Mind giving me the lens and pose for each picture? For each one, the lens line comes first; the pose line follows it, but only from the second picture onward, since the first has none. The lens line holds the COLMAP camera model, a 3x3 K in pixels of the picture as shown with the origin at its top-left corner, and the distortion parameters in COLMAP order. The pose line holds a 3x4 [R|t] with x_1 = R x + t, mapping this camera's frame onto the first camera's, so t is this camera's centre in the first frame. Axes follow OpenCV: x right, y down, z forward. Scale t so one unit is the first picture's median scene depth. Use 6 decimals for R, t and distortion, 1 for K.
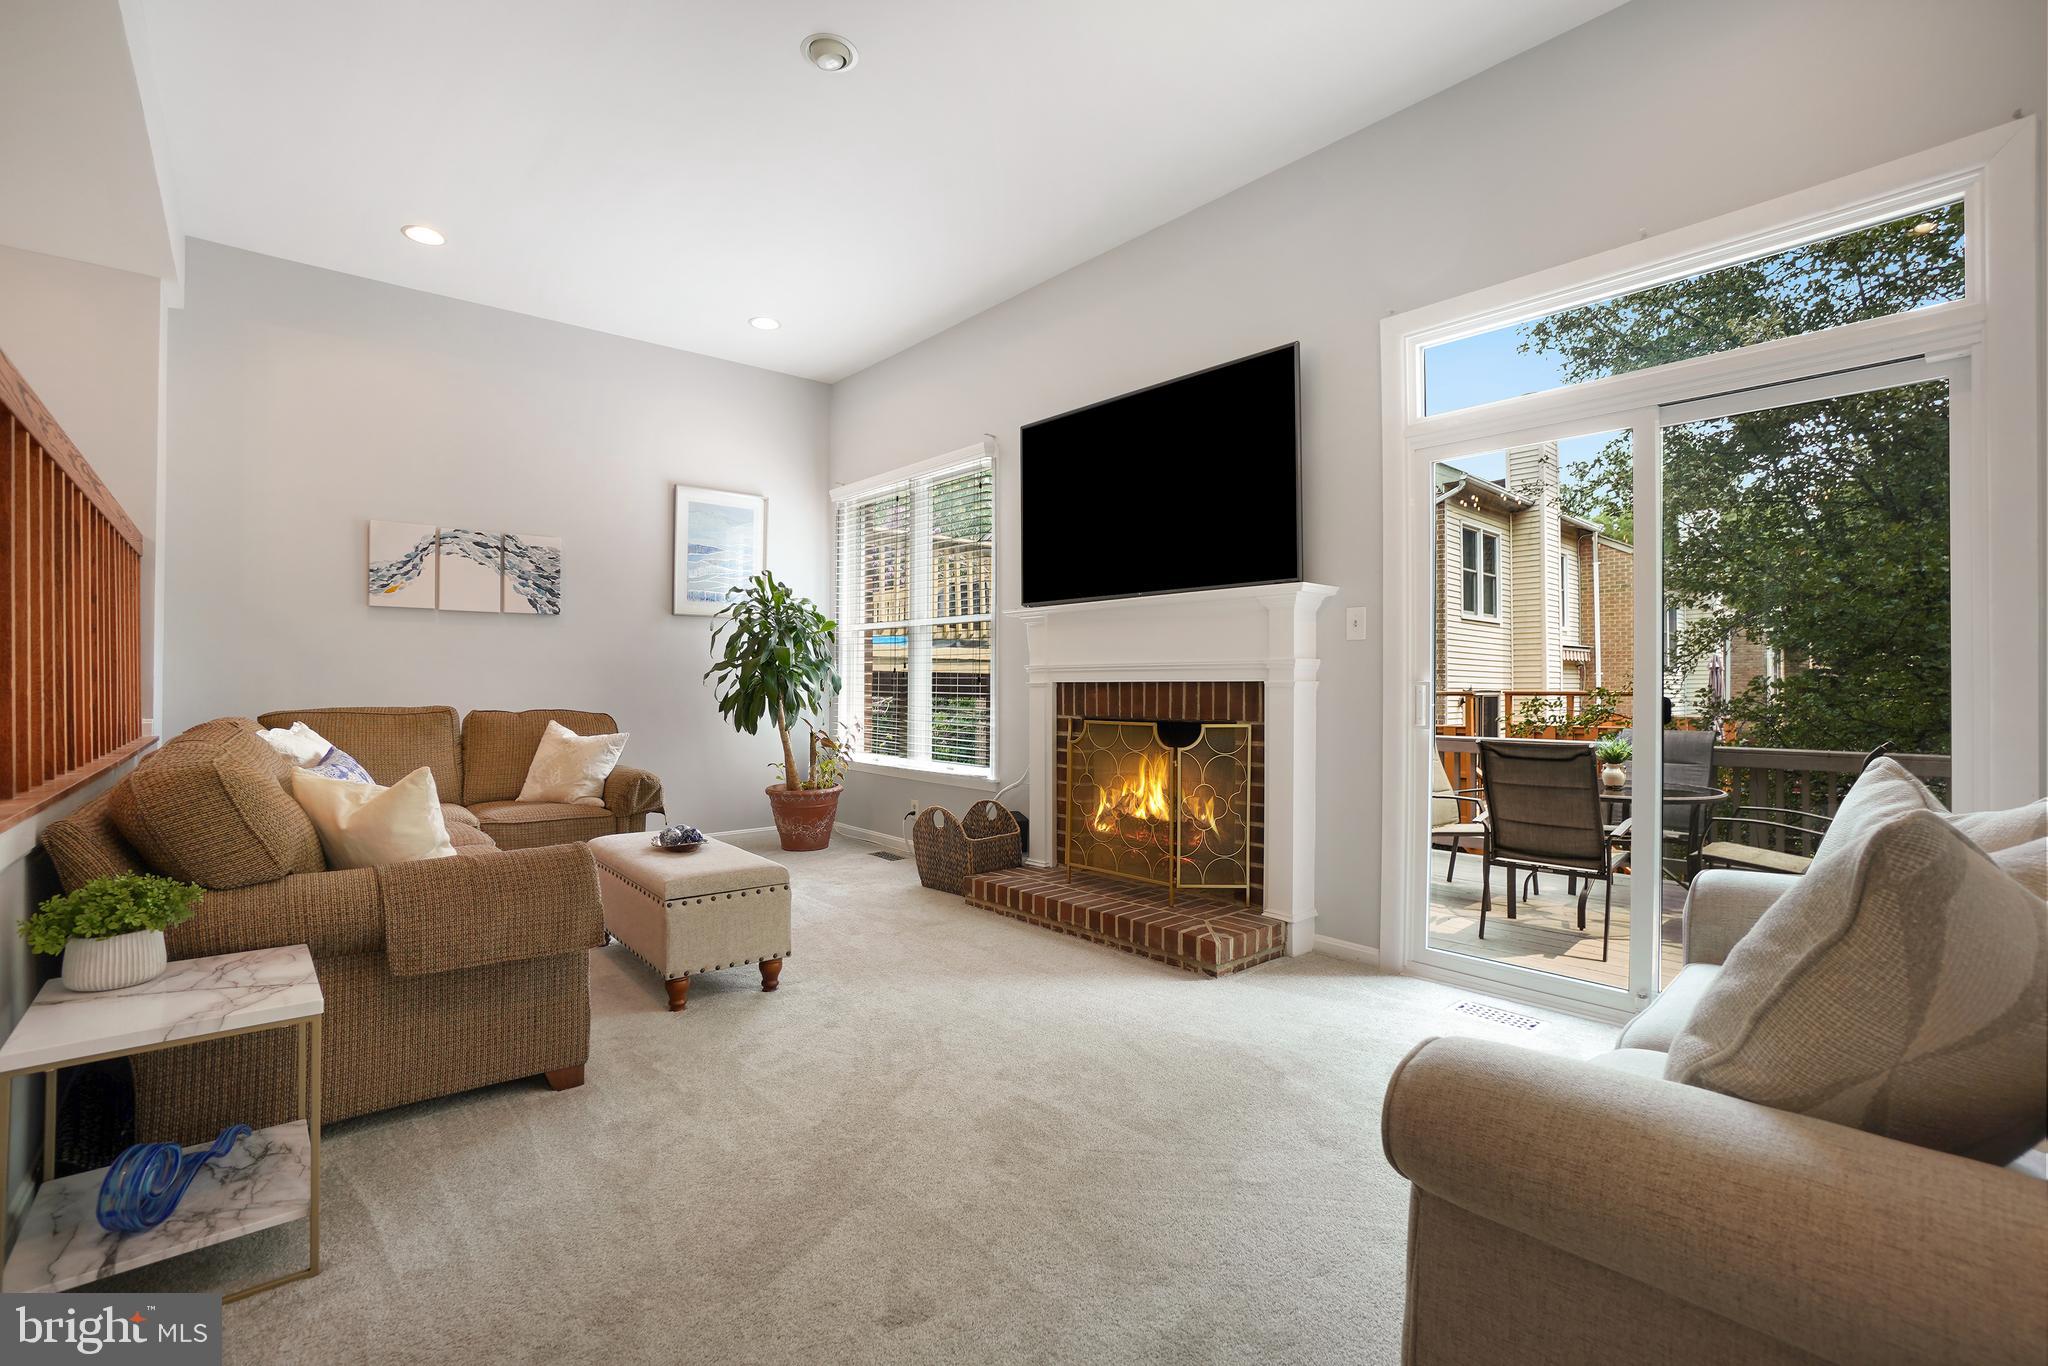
lens RADIAL K [[910.3, 0, 1032.3], [0, 910.3, 674.5], [0, 0, 1]] dist [-0.050584, 0.015113]
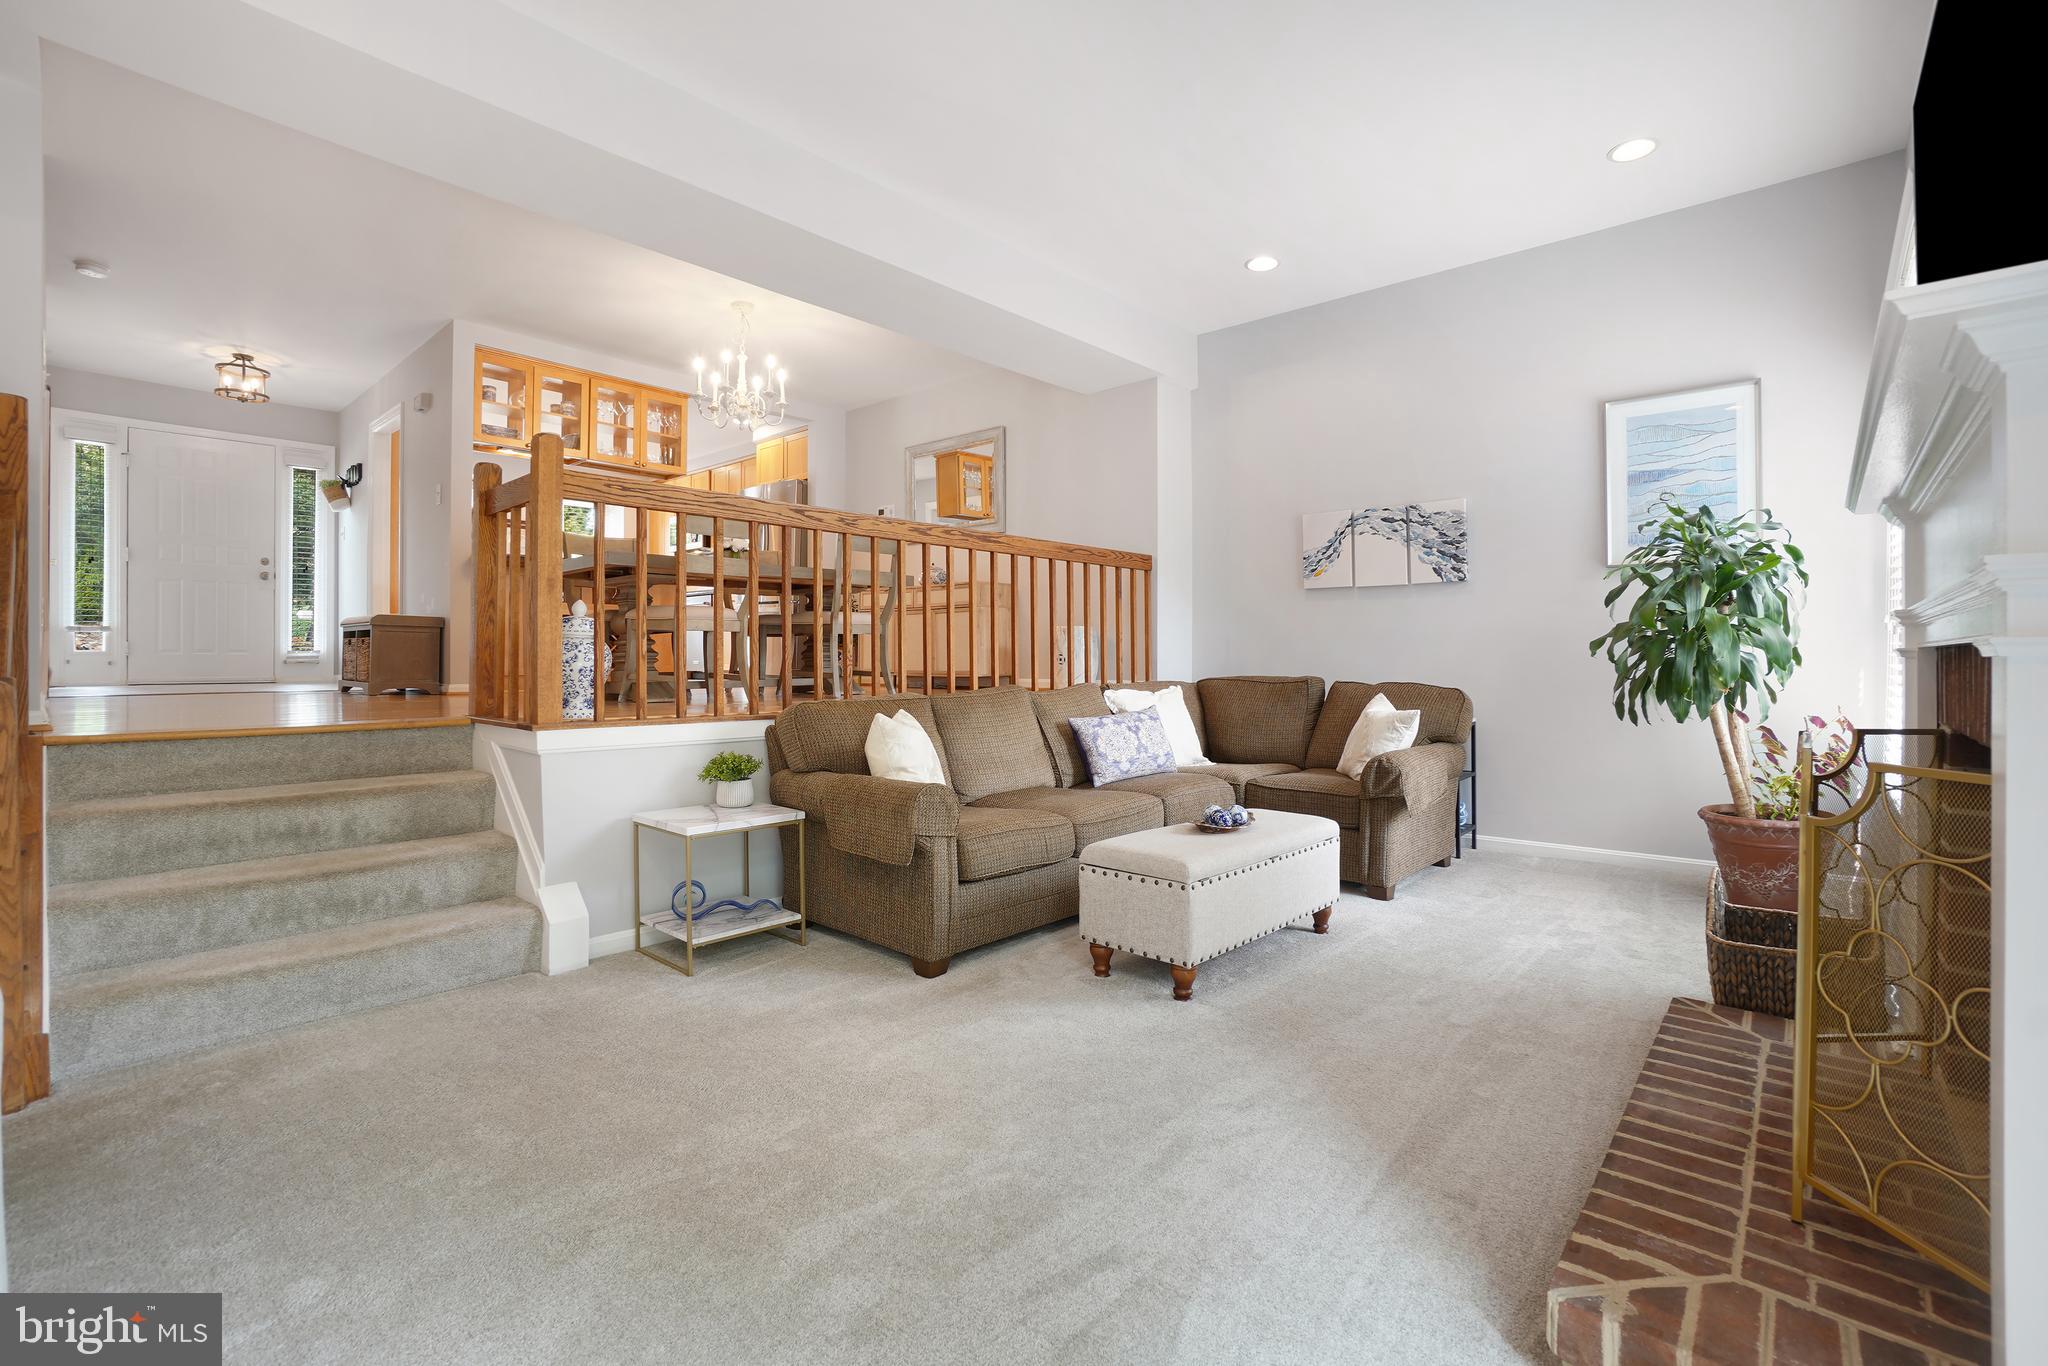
lens RADIAL K [[910.3, 0, 1032.3], [0, 910.3, 674.5], [0, 0, 1]] dist [-0.050584, 0.015113]
pose [[0.129935, 0.016981, -0.991377, 0.482662], [0.010457, 0.999774, 0.018496, 0.010745], [0.991467, -0.012770, 0.129728, 0.631105]]
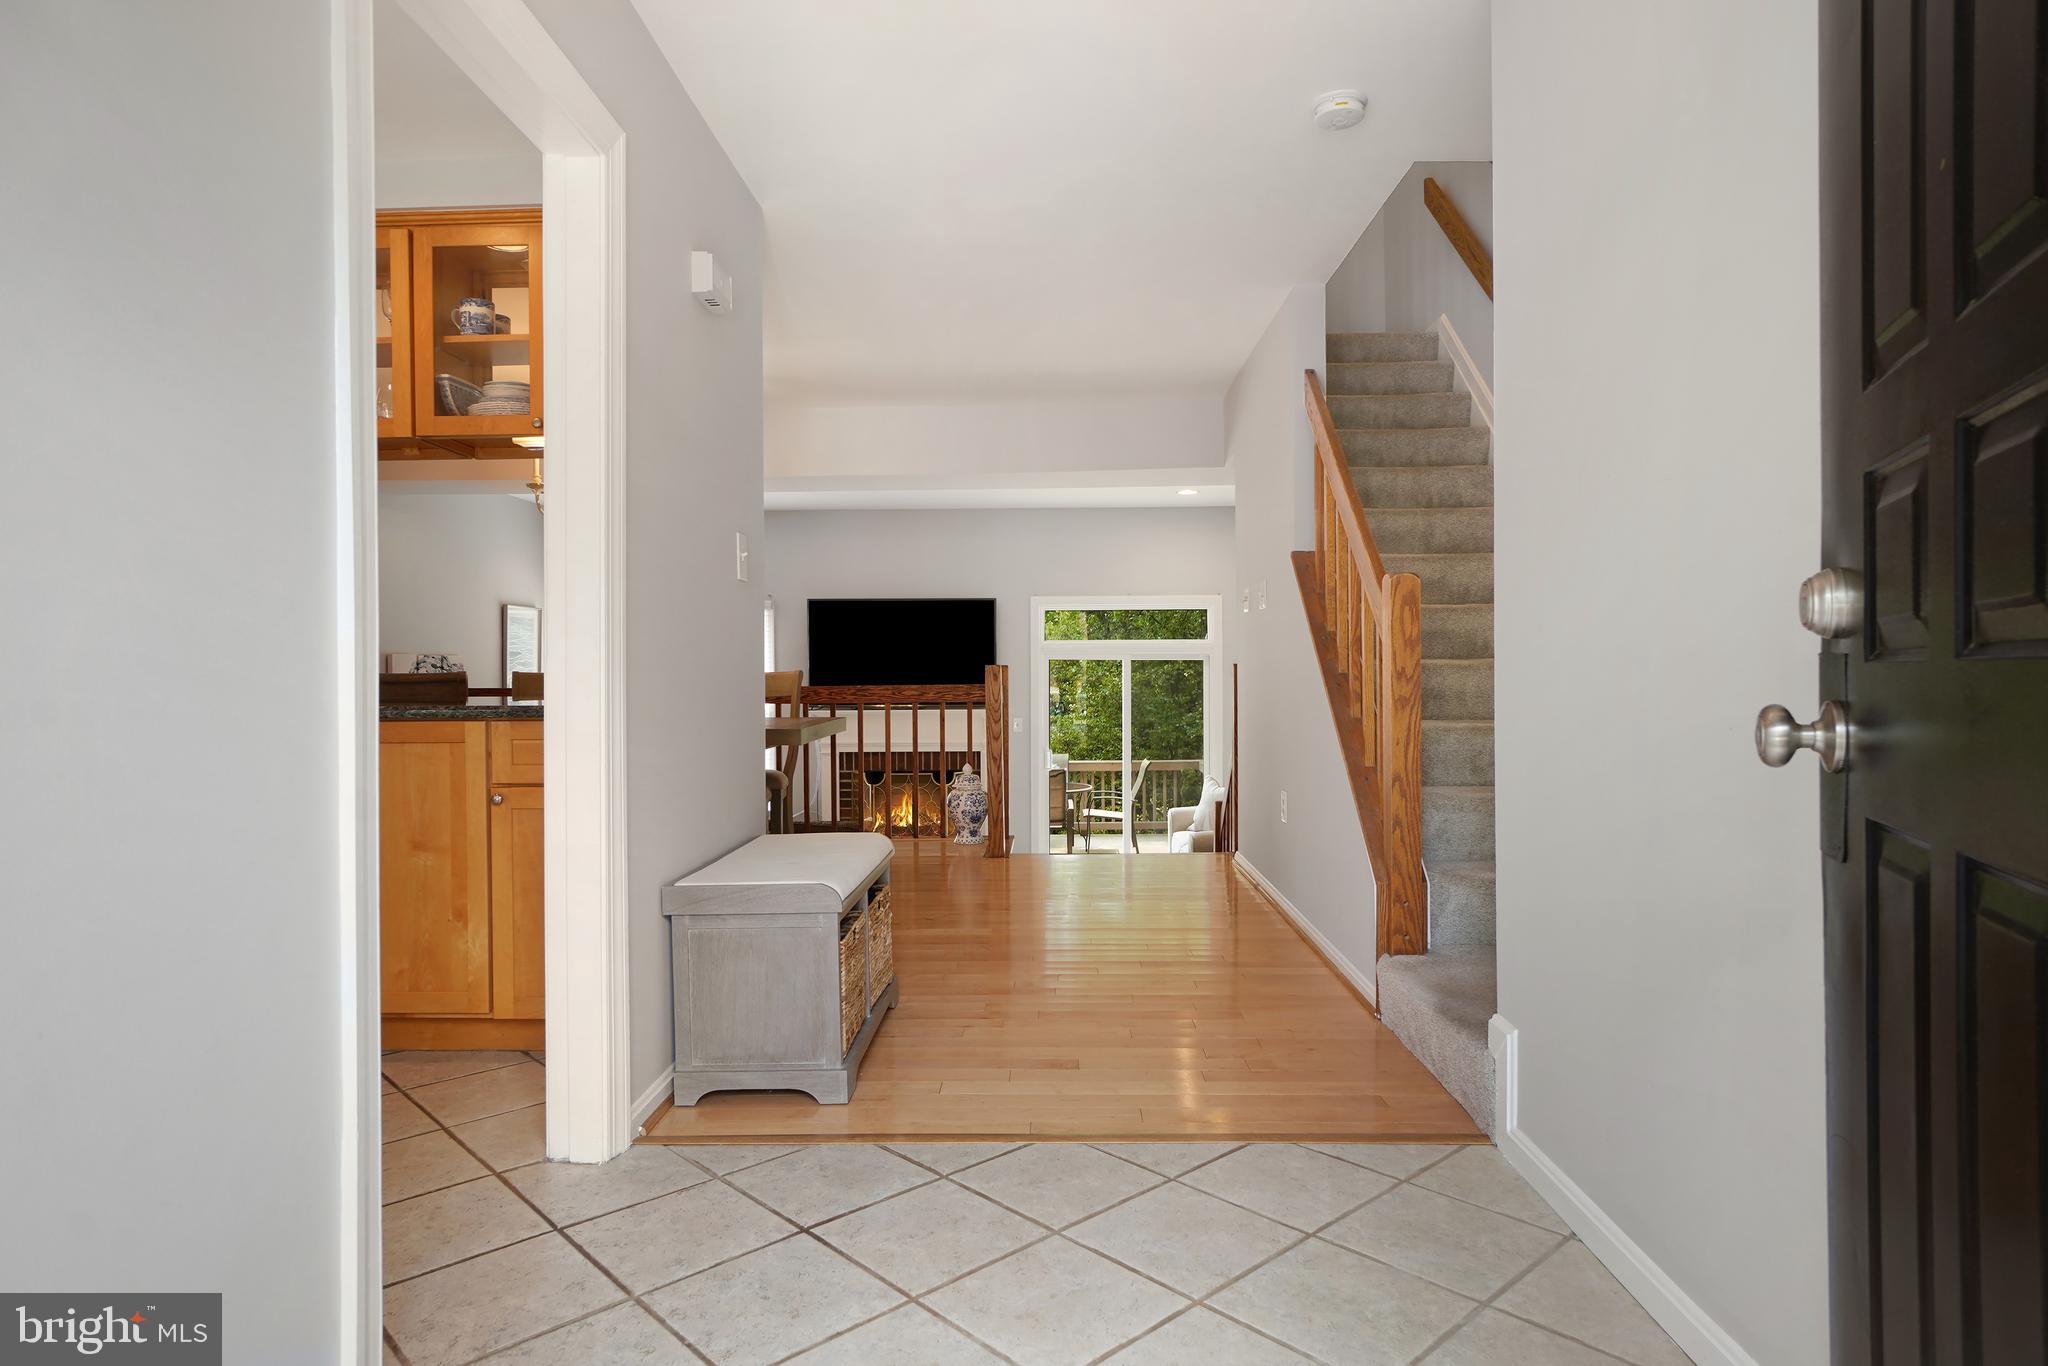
lens RADIAL K [[1150.9, 0, 1010.5], [0, 1150.9, 669.1], [0, 0, 1]] dist [-0.000454, -0.000140]
pose [[0.682685, -0.006209, 0.730686, -1.694731], [-0.000461, 0.999960, 0.008927, -0.212467], [-0.730712, -0.006431, 0.682655, -0.932859]]
